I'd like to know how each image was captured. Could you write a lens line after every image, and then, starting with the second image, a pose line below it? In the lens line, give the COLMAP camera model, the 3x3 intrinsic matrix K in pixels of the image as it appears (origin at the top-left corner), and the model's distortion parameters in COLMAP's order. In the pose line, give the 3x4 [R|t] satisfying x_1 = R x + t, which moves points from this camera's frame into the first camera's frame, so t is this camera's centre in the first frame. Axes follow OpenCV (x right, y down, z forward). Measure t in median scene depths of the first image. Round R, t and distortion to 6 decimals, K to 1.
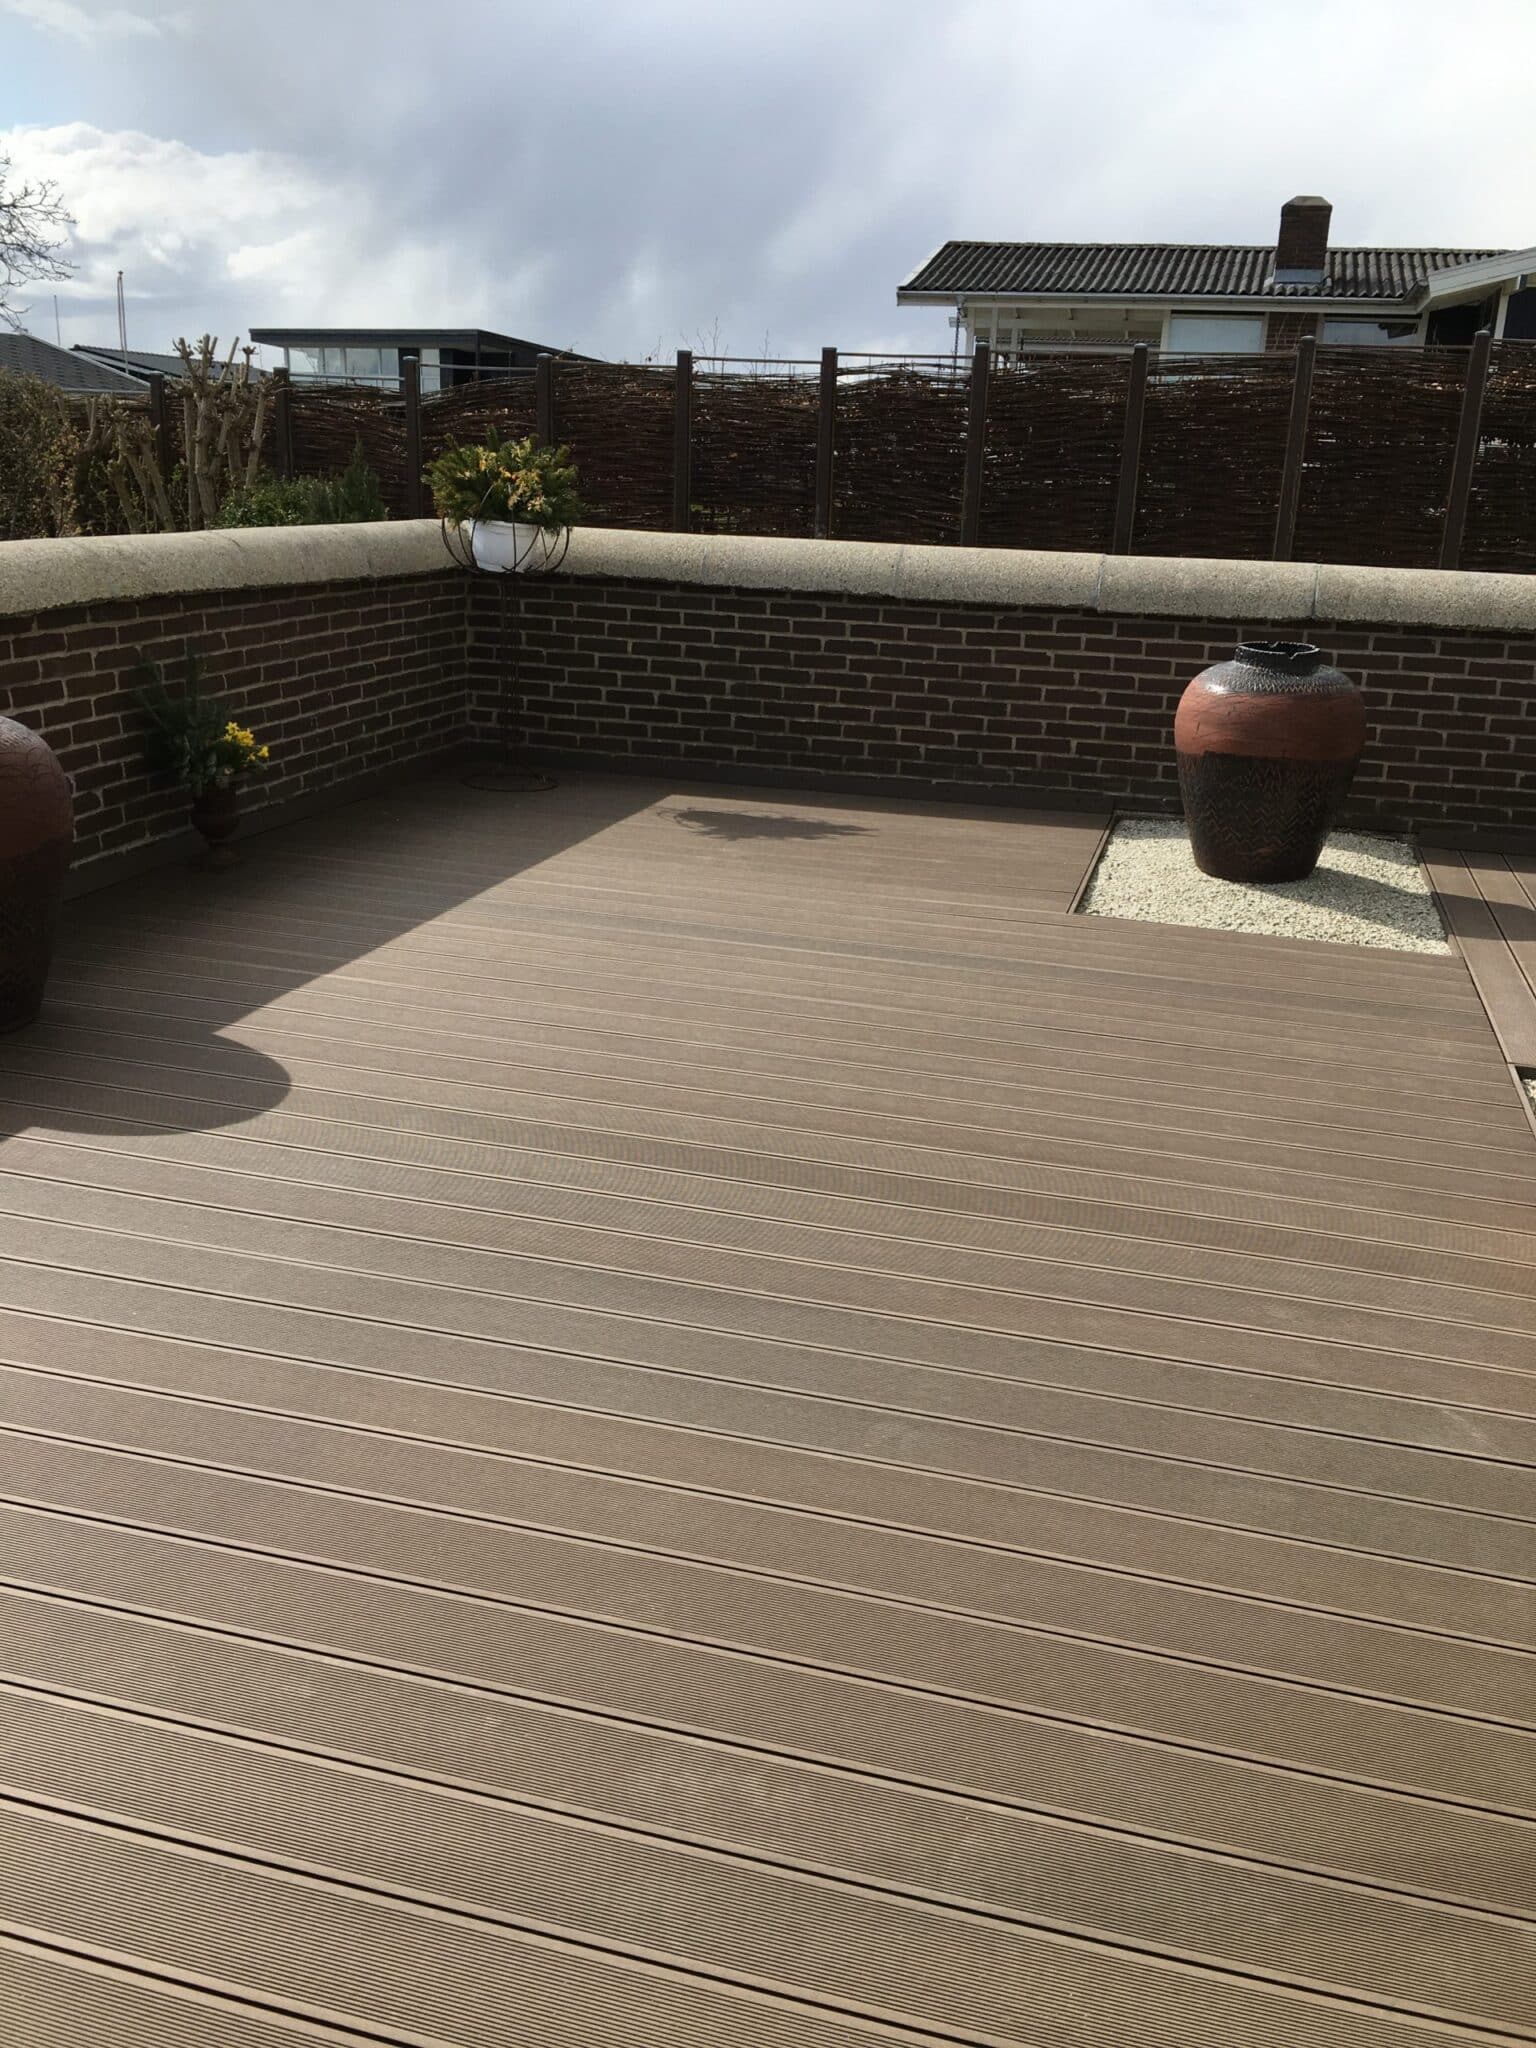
lens RADIAL K [[1766.3, 0, 768.0], [0, 1766.3, 1024.0], [0, 0, 1]] dist [0.071767, -0.085611]
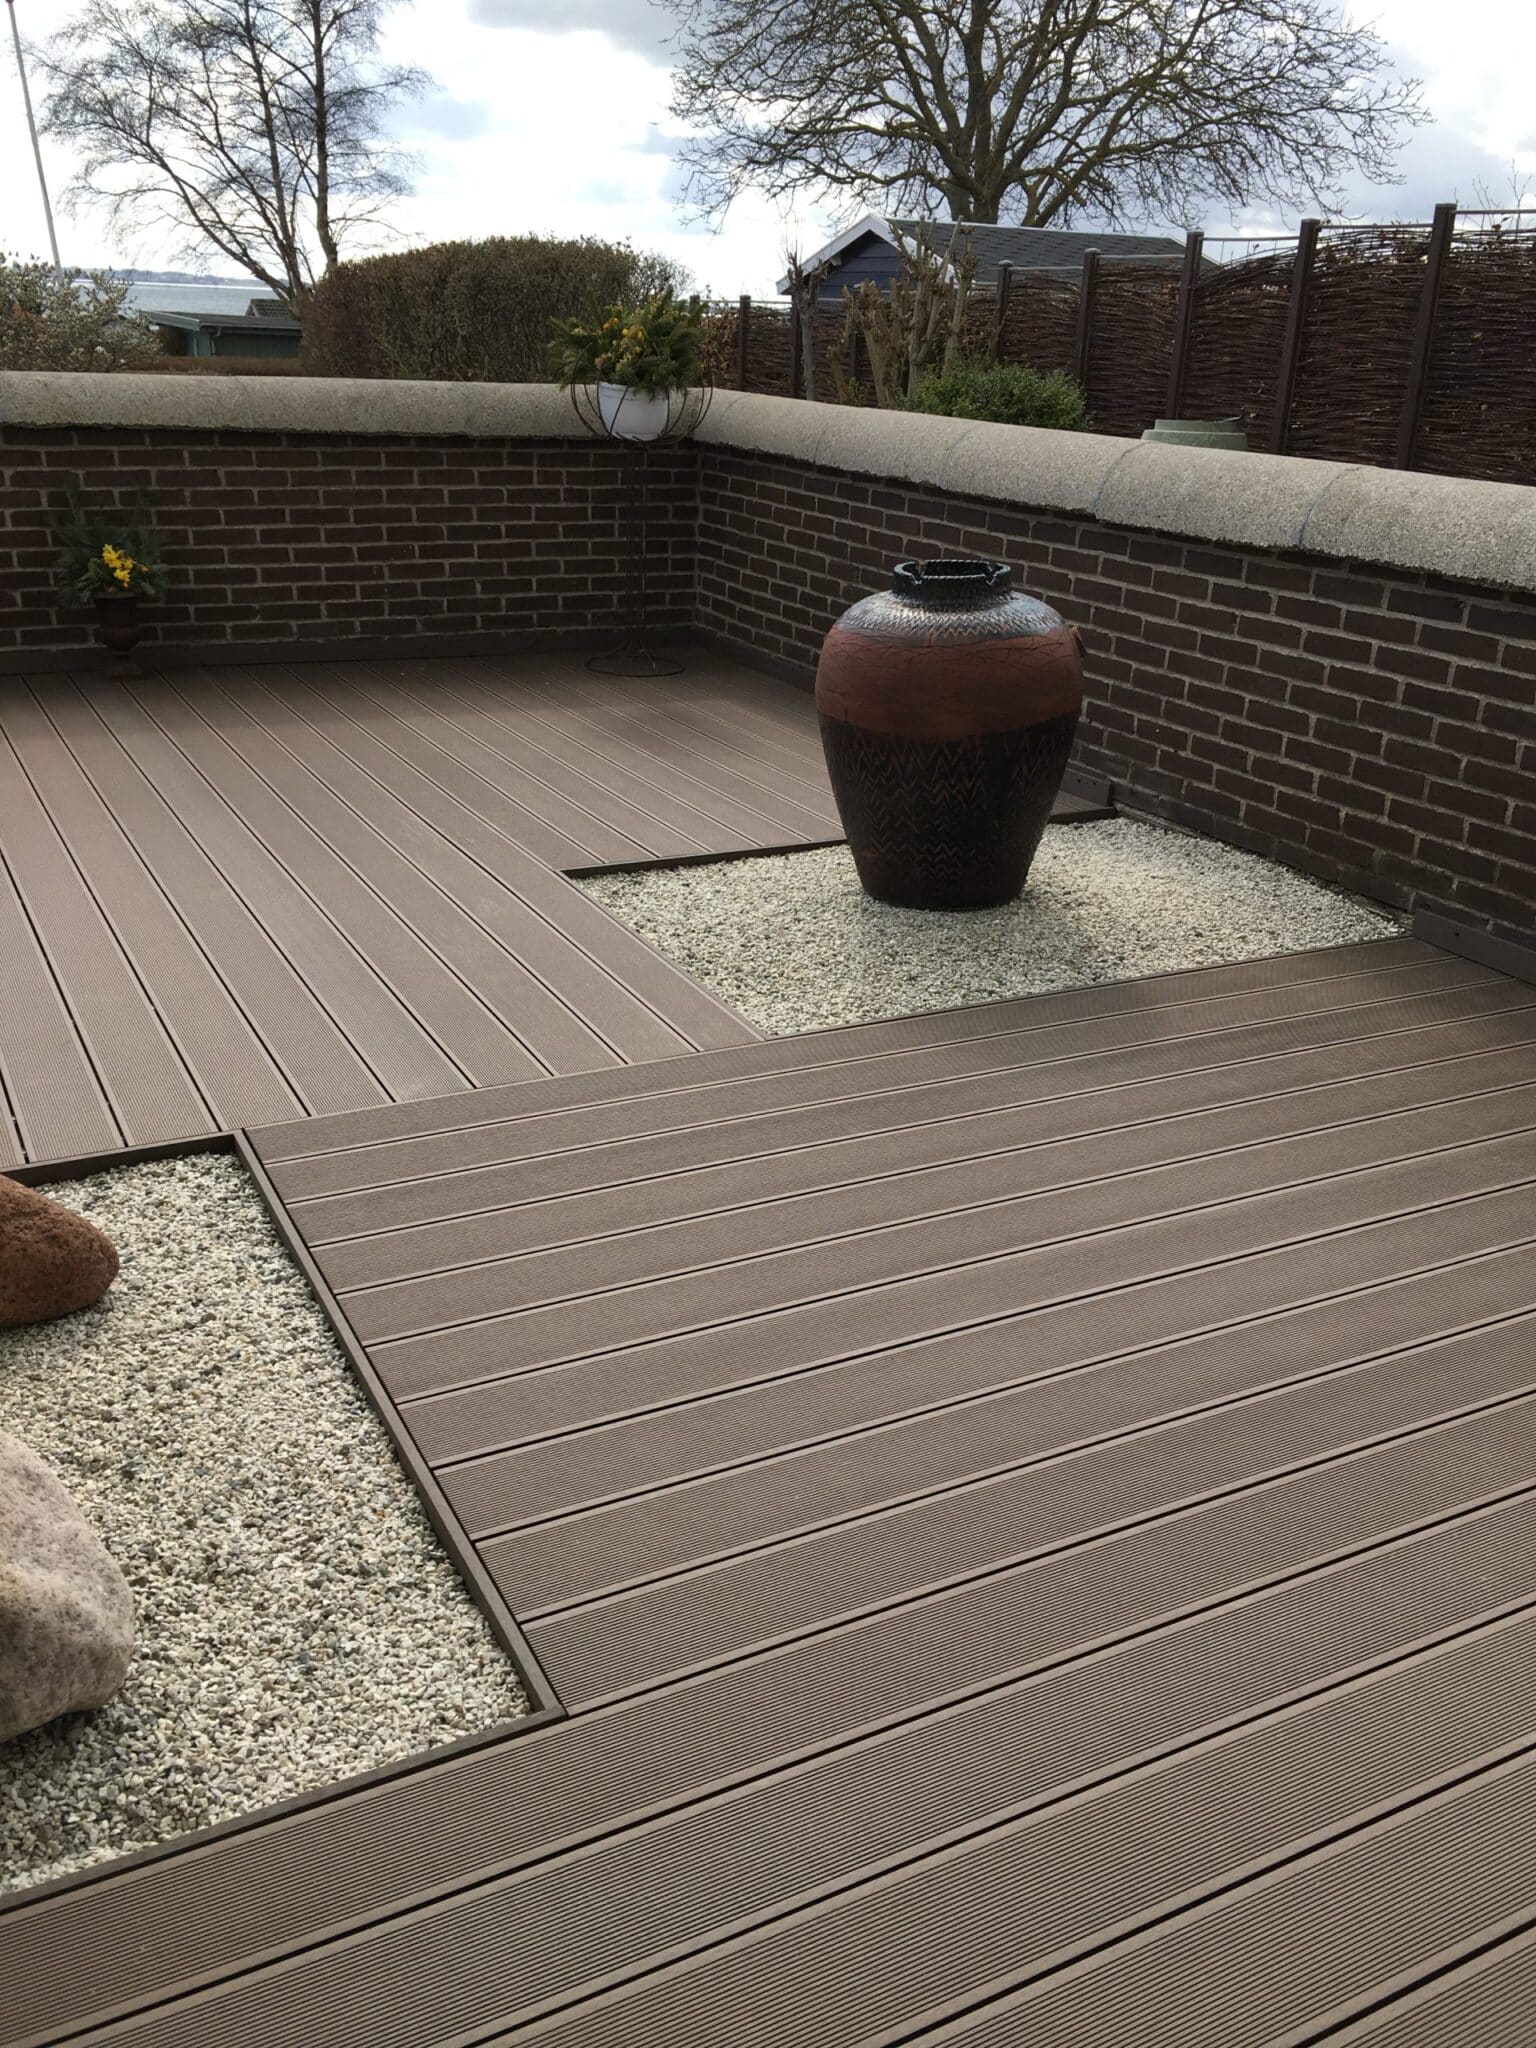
lens RADIAL K [[1766.3, 0, 768.0], [0, 1766.3, 1024.0], [0, 0, 1]] dist [0.071767, -0.085611]
pose [[0.680309, 0.259976, -0.685268, 0.671475], [-0.235144, 0.962971, 0.131889, -0.104002], [0.694181, 0.071411, 0.716249, 0.423672]]
